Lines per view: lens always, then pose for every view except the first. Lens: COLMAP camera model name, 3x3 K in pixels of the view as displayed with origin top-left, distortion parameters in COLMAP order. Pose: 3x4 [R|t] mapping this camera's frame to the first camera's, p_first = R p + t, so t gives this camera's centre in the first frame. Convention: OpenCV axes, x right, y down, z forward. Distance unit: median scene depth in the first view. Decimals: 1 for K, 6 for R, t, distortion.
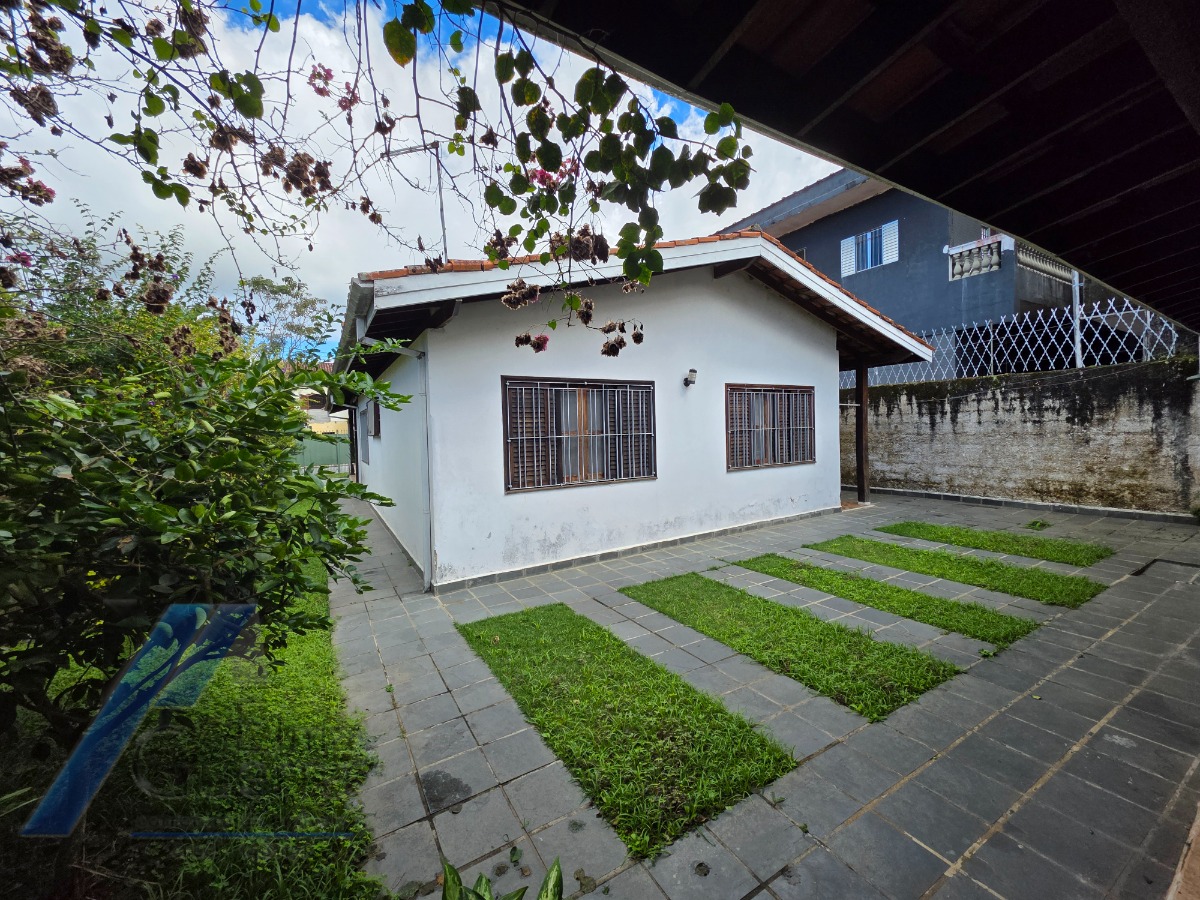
lens RADIAL K [[481.6, 0, 597.3], [0, 481.6, 440.0], [0, 0, 1]] dist [0.000334, 0.000914]
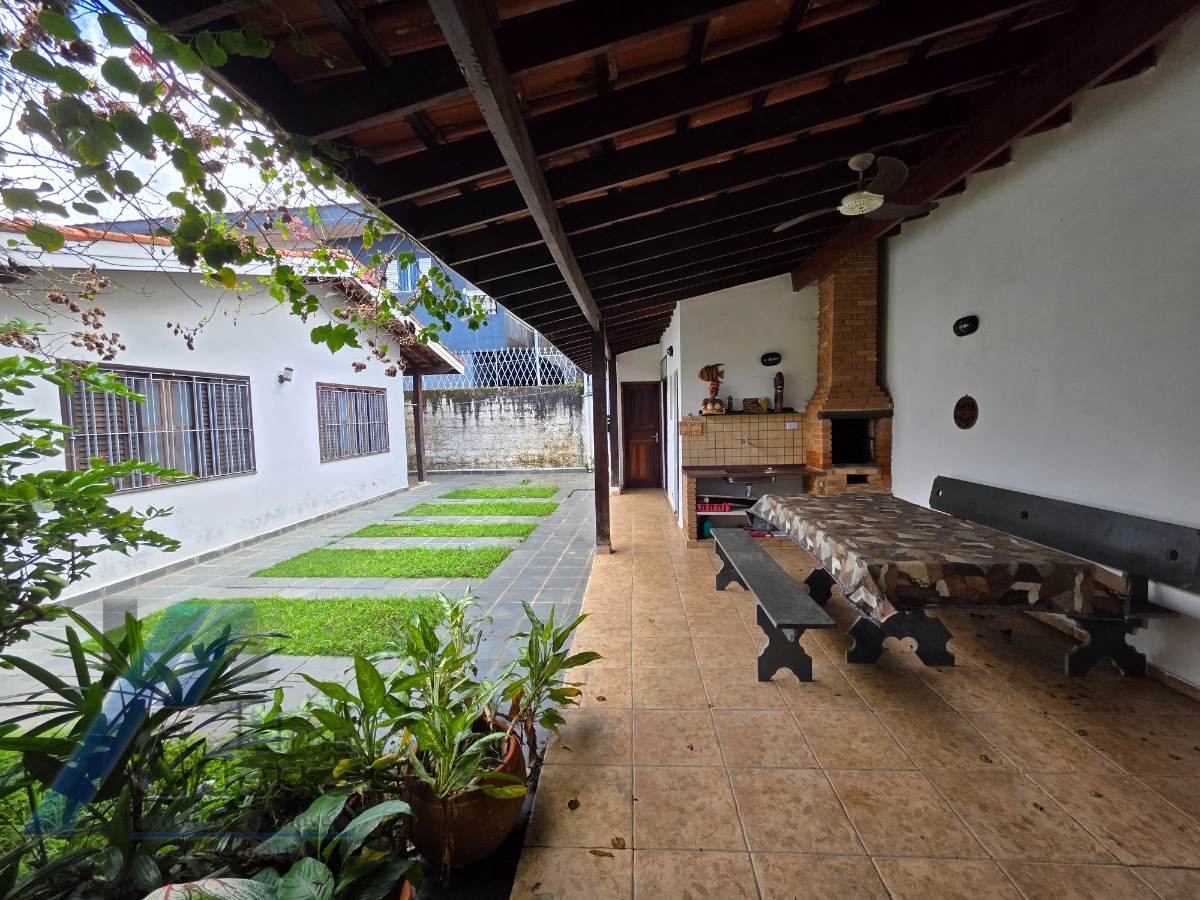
lens RADIAL K [[481.6, 0, 603.3], [0, 481.6, 444.4], [0, 0, 1]] dist [0.000334, 0.000914]
pose [[0.592147, -0.041592, 0.804756, -0.222428], [0.031468, 0.999099, 0.028482, 0.012492], [-0.805216, 0.008459, 0.592922, -0.165927]]
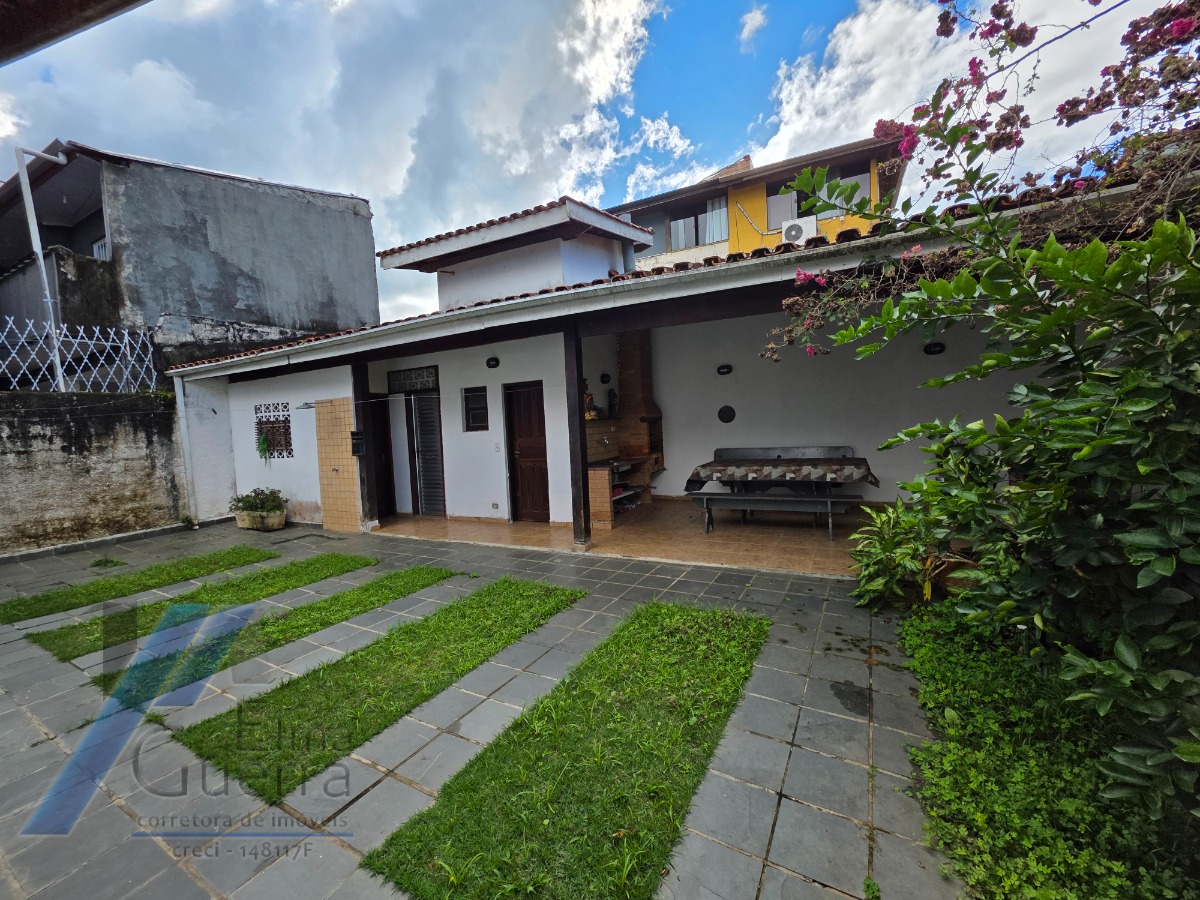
lens RADIAL K [[481.6, 0, 597.8], [0, 481.6, 446.8], [0, 0, 1]] dist [0.000334, 0.000914]
pose [[-0.497807, 0.009672, 0.867234, -0.312988], [0.089417, 0.995182, 0.040228, 0.007375], [-0.862666, 0.097572, -0.496273, 0.623445]]
